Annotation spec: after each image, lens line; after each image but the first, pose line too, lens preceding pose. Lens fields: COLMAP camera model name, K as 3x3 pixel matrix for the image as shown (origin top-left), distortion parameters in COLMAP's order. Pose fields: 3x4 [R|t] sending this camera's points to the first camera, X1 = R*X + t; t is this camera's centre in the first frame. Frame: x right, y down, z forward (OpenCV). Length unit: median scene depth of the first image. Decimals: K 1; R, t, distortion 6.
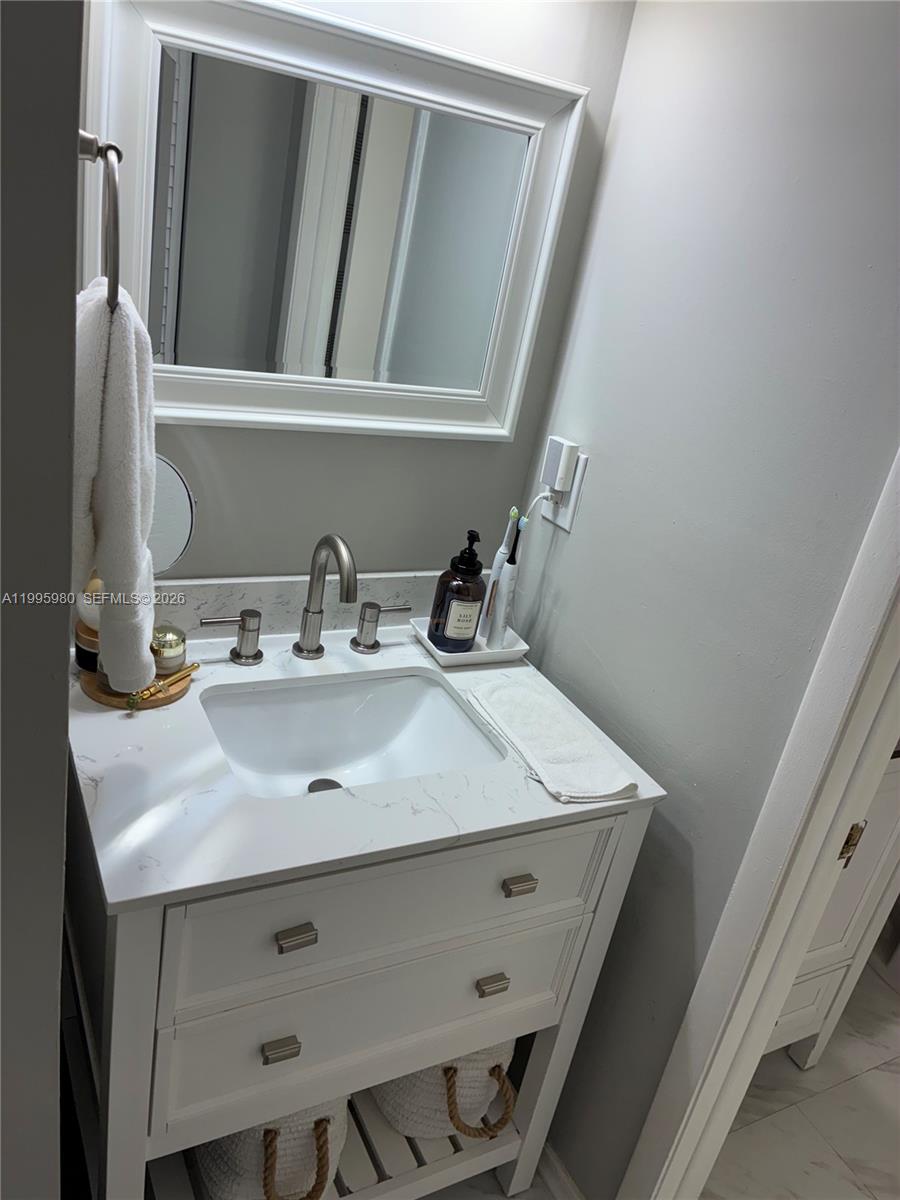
lens RADIAL K [[918.0, 0, 461.1], [0, 918.0, 598.1], [0, 0, 1]] dist [0.061460, -0.068703]
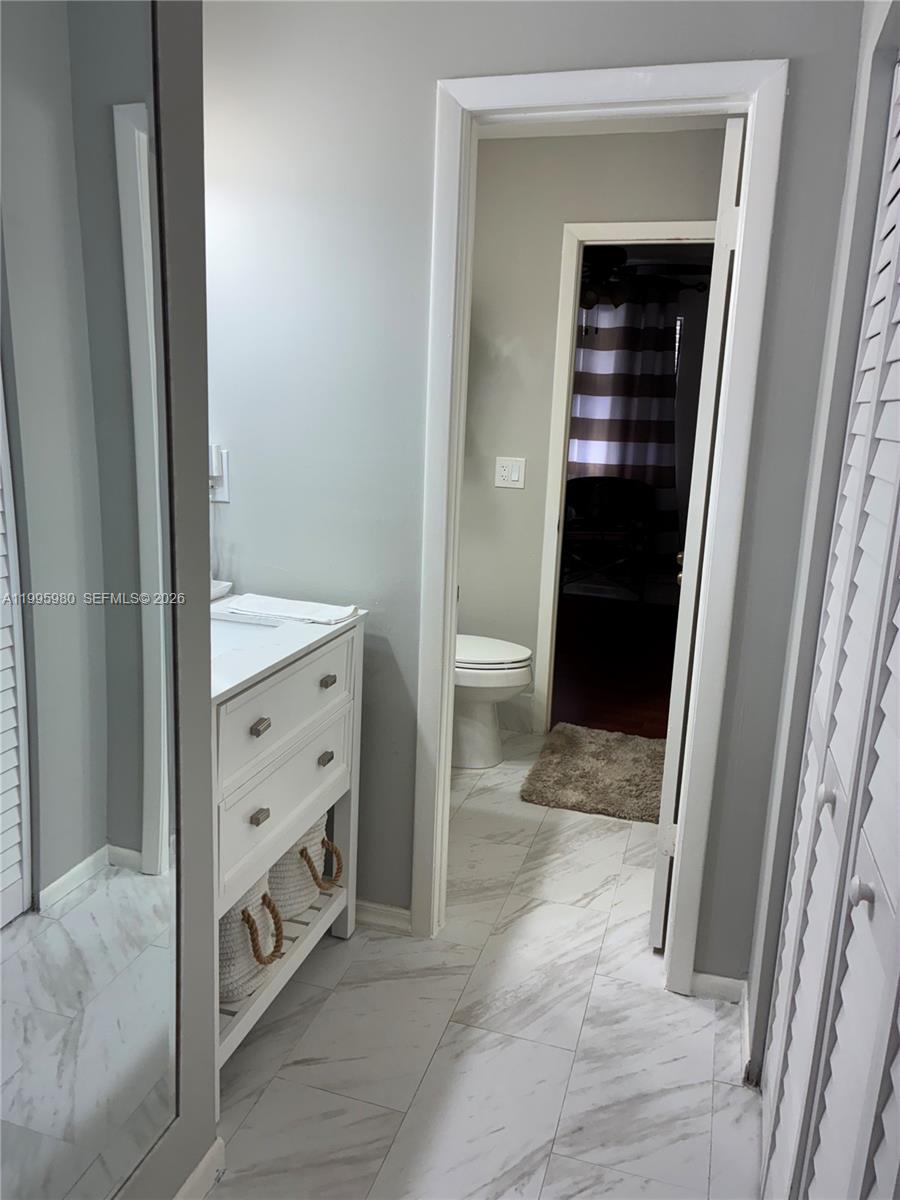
lens RADIAL K [[918.0, 0, 461.1], [0, 918.0, 598.1], [0, 0, 1]] dist [0.061460, -0.068703]
pose [[0.694257, -0.306772, 0.651075, -0.670489], [0.373011, 0.927005, 0.039033, 0.162176], [-0.615524, 0.215760, 0.758009, -0.372194]]
